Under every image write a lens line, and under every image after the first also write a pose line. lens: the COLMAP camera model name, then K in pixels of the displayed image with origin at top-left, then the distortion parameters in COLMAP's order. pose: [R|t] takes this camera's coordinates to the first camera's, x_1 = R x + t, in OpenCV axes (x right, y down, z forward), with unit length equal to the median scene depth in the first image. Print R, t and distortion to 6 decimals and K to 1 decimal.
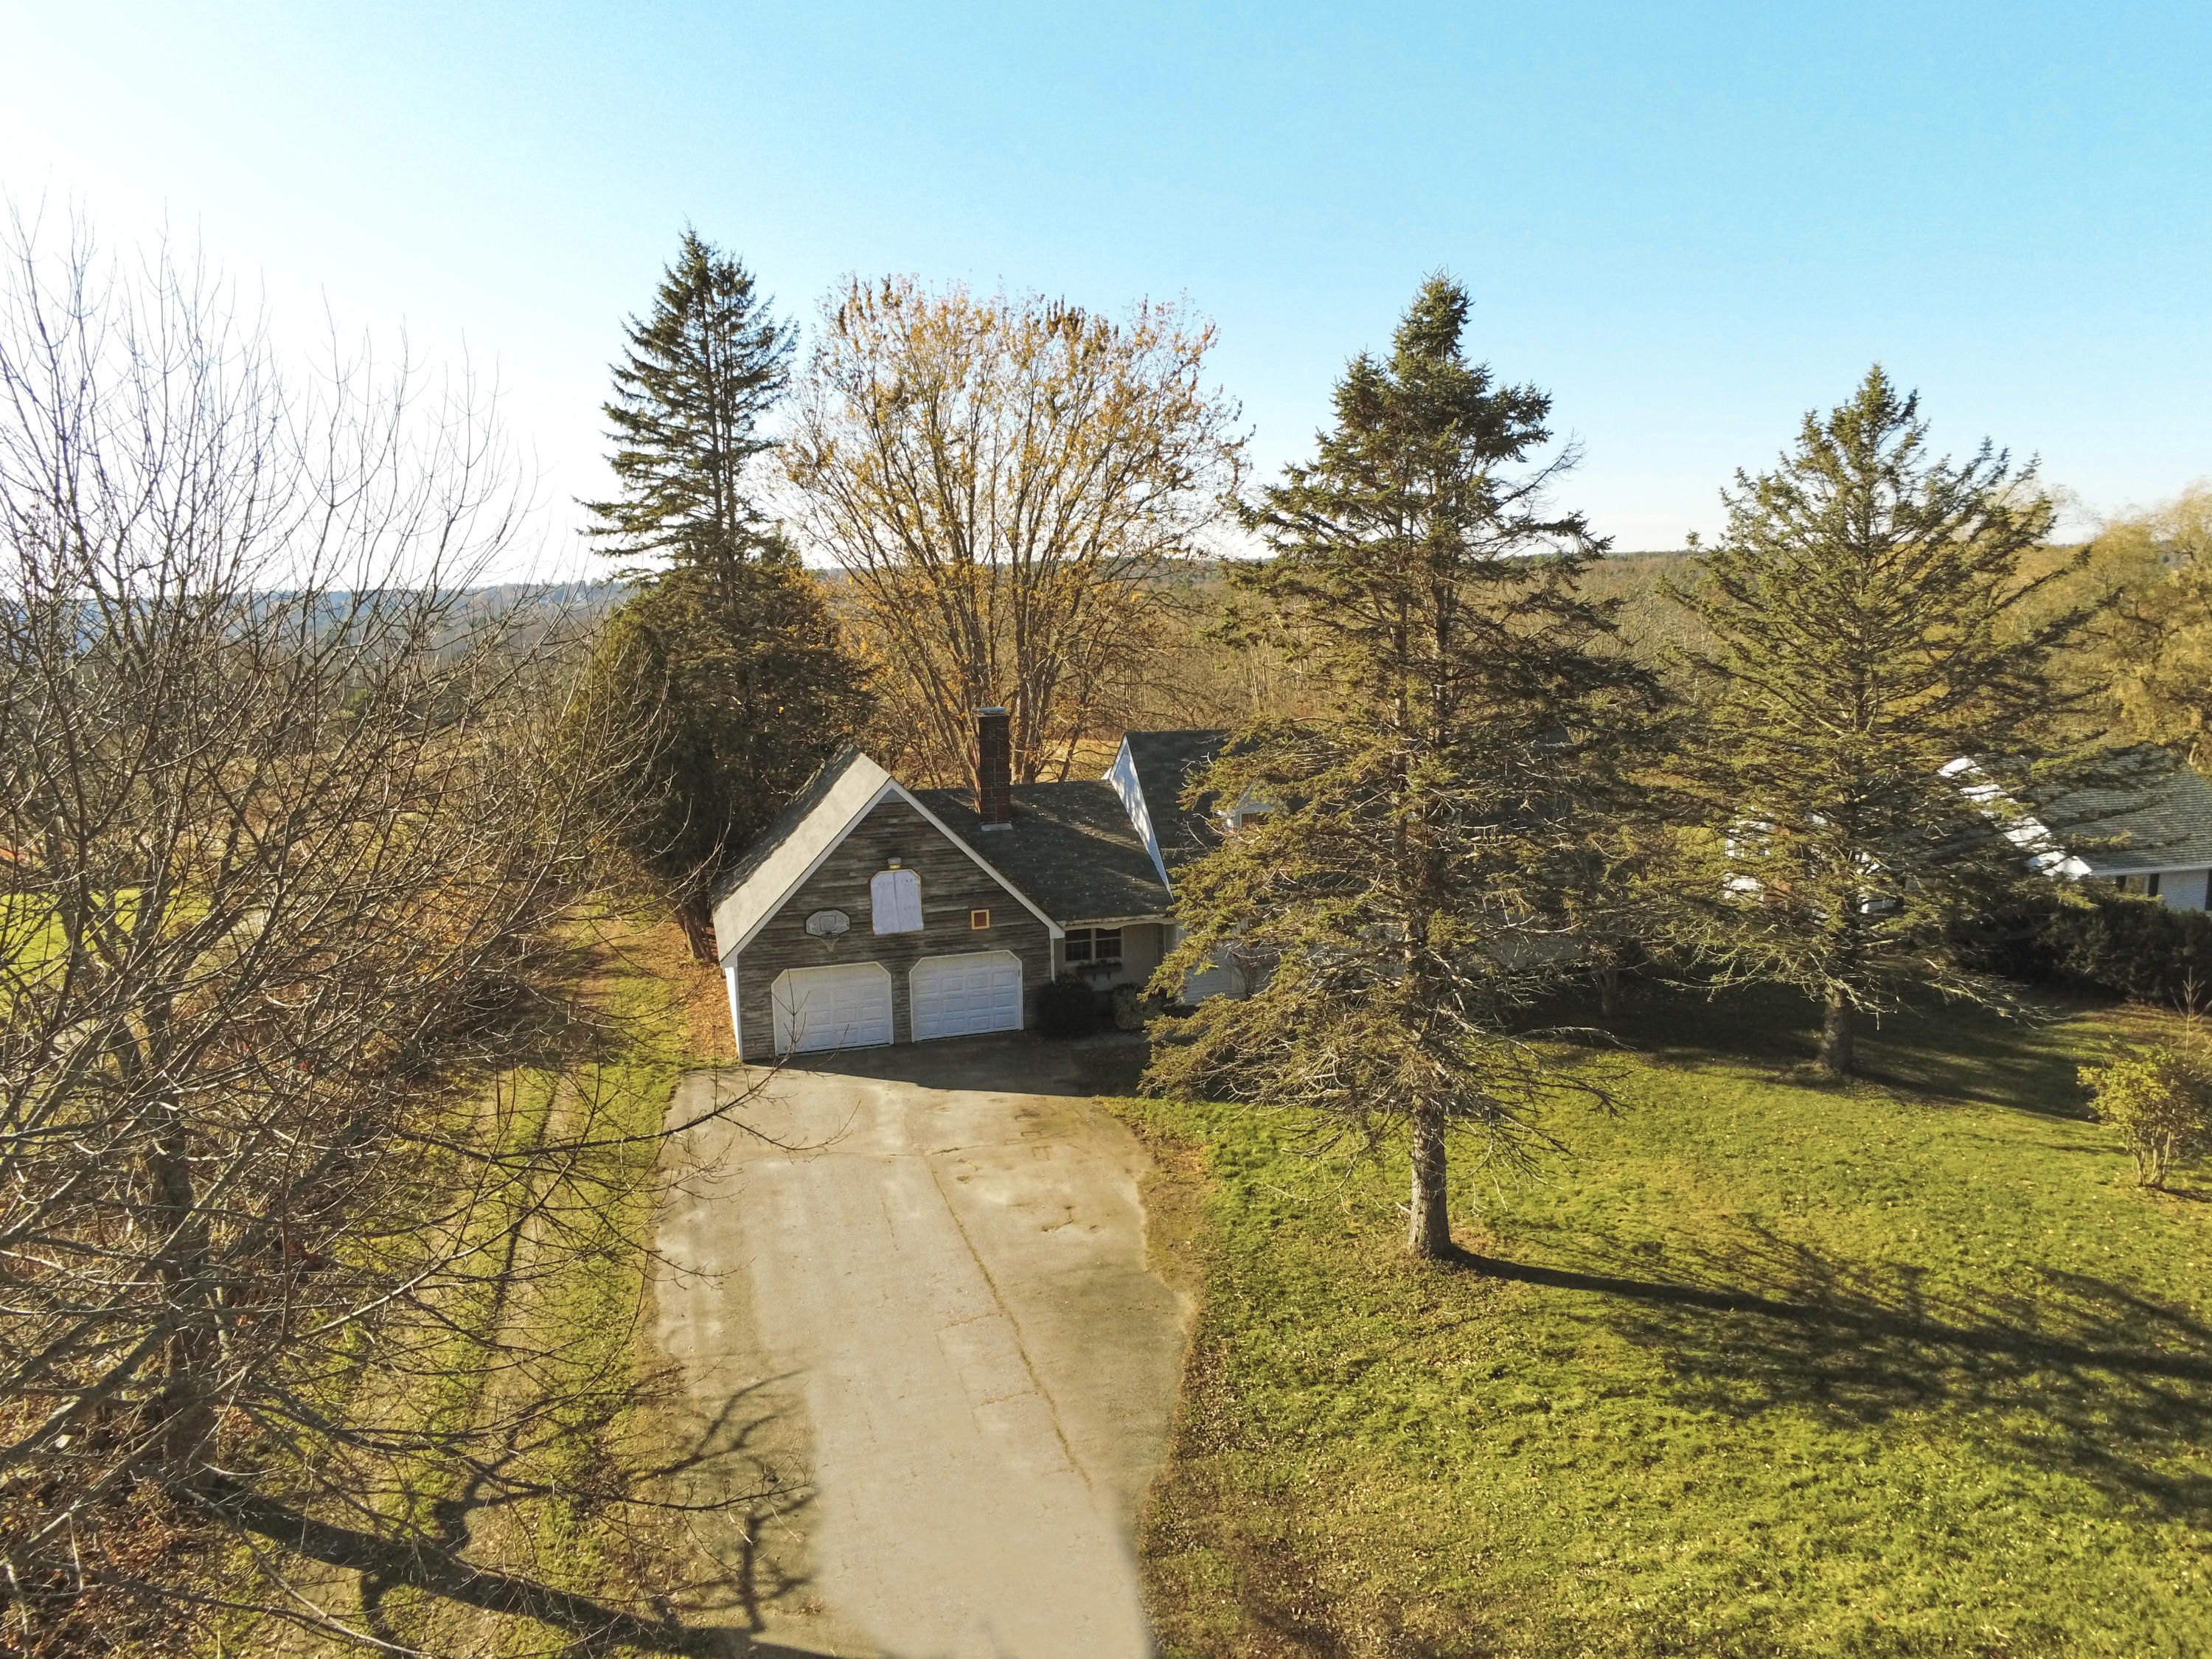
lens RADIAL K [[1486.4, 0, 1099.1], [0, 1486.4, 825.8], [0, 0, 1]] dist [0.013623, 0.004117]
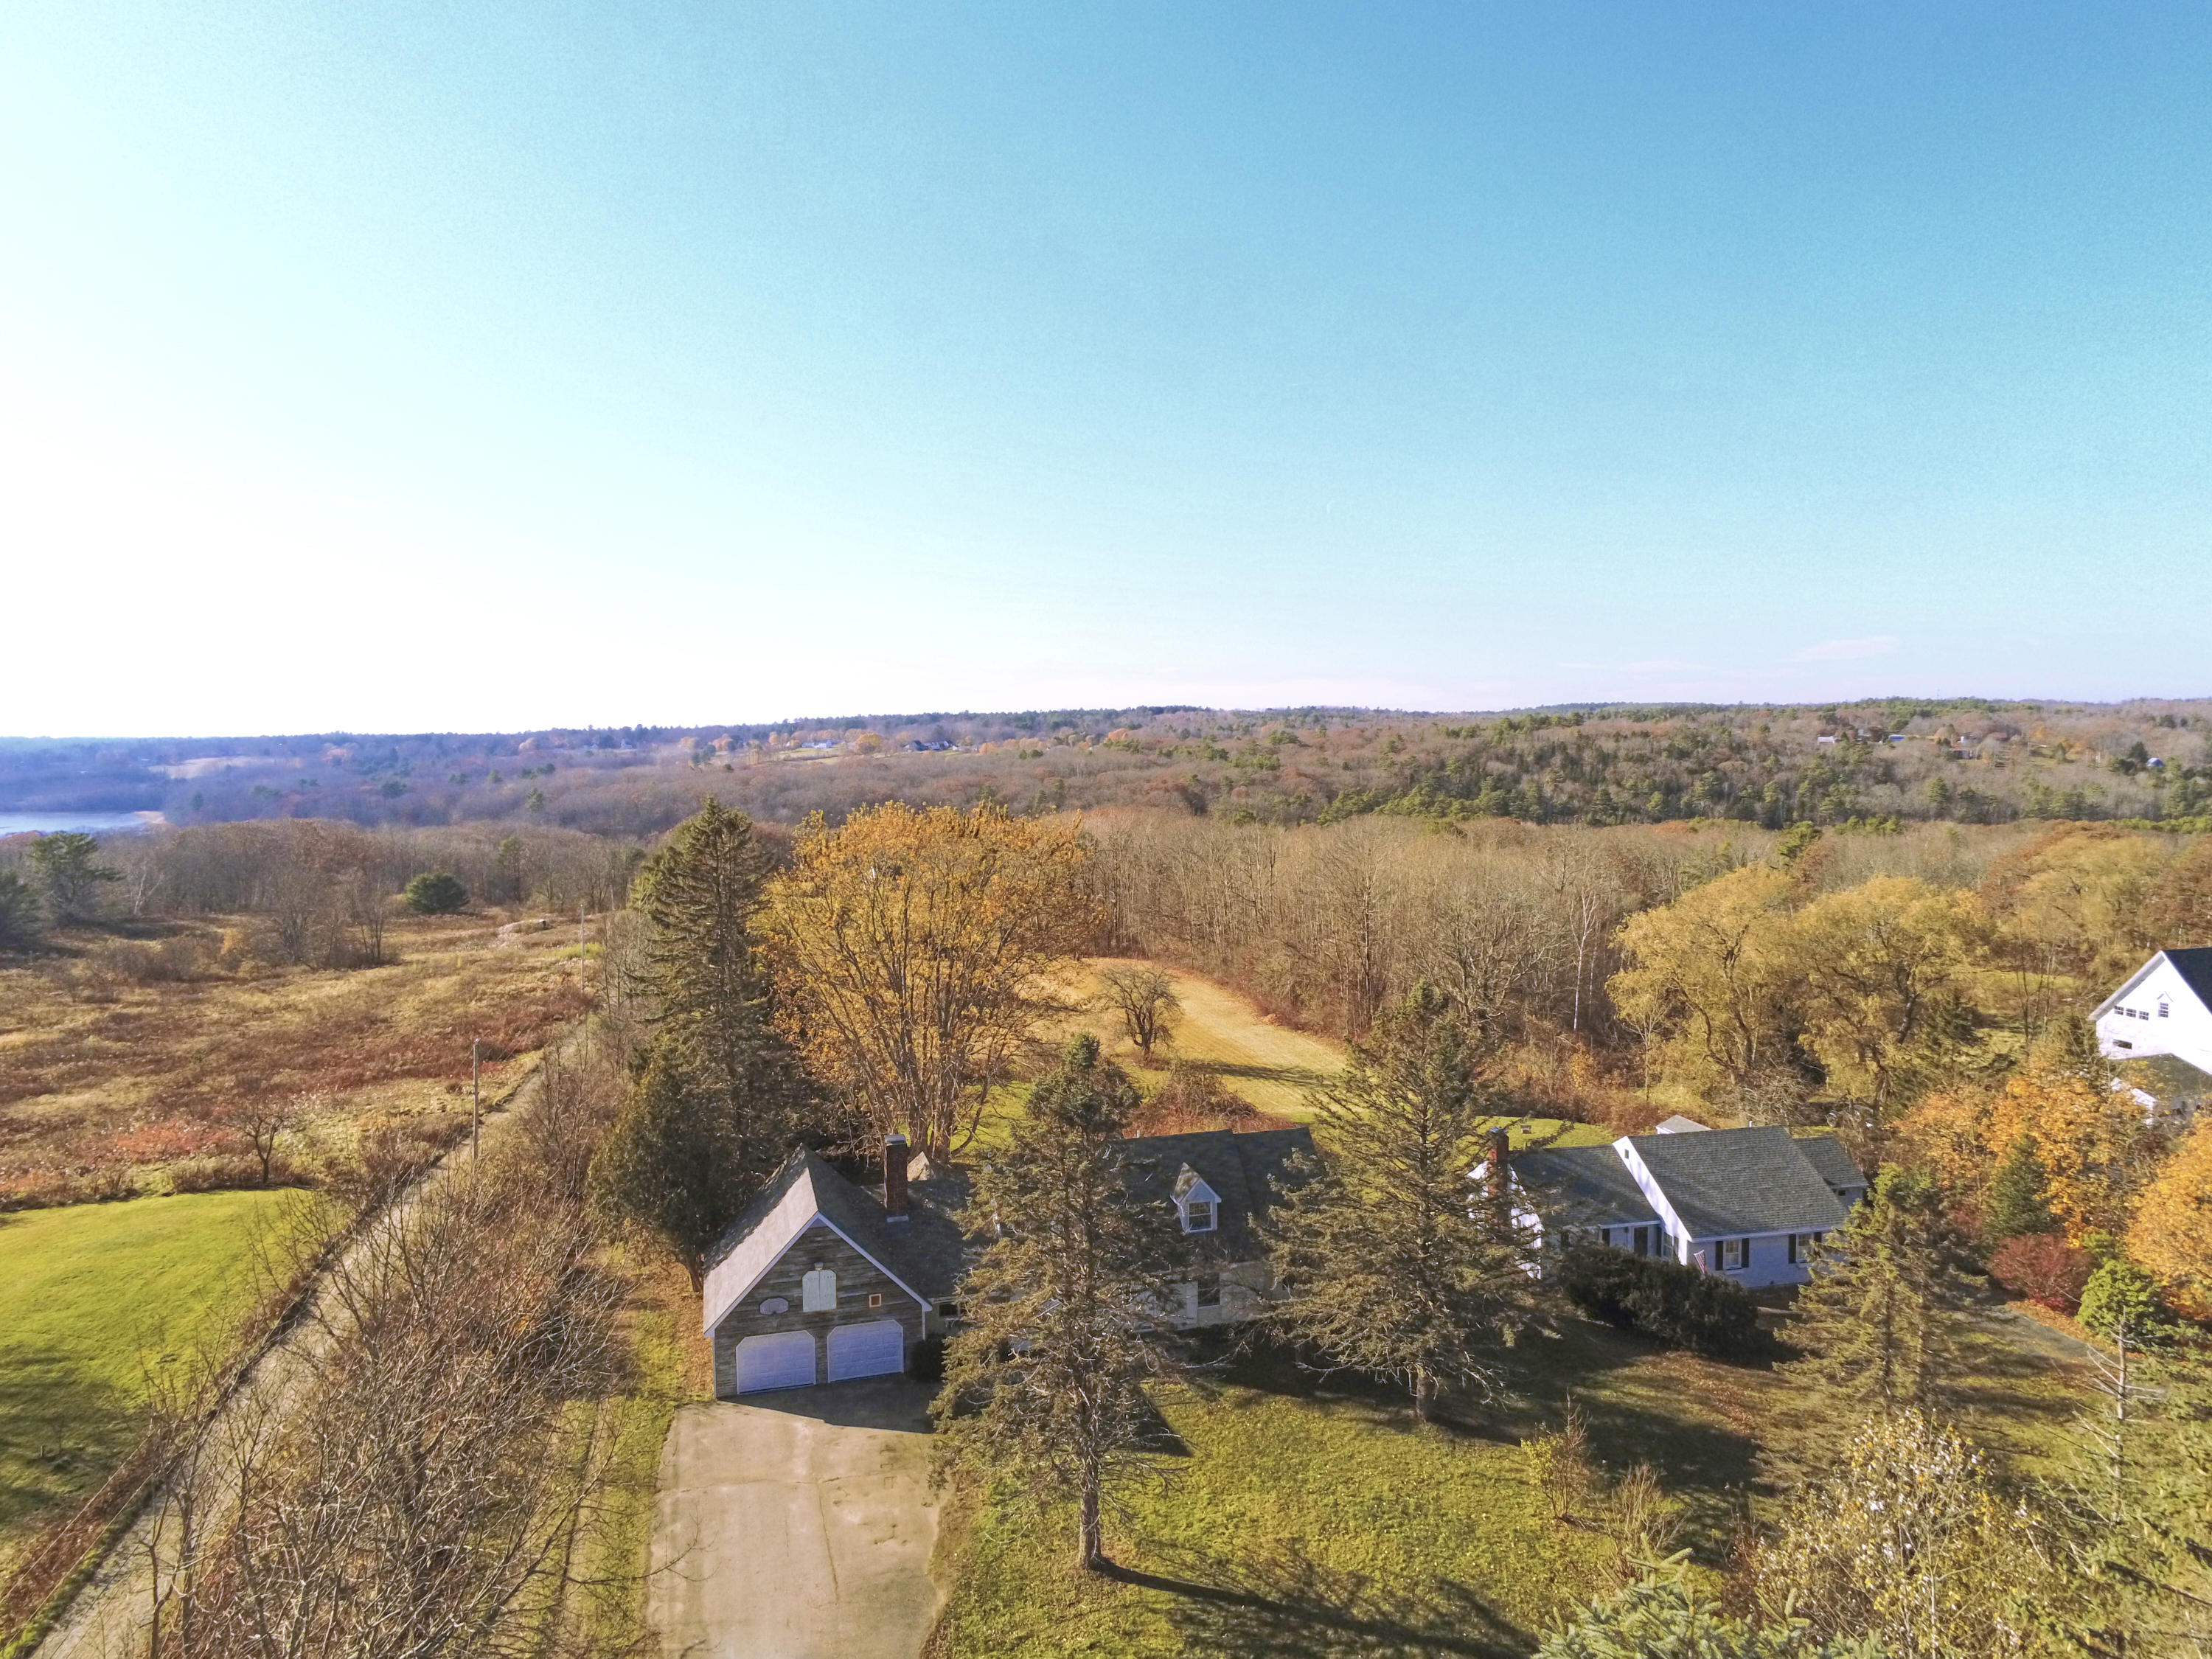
lens RADIAL K [[1486.4, 0, 1113.3], [0, 1486.4, 833.9], [0, 0, 1]] dist [0.013623, 0.004117]
pose [[0.999823, 0.012322, -0.014231, 0.188743], [-0.013446, 0.996559, -0.081786, -0.305734], [0.013174, 0.081963, 0.996548, -0.587240]]
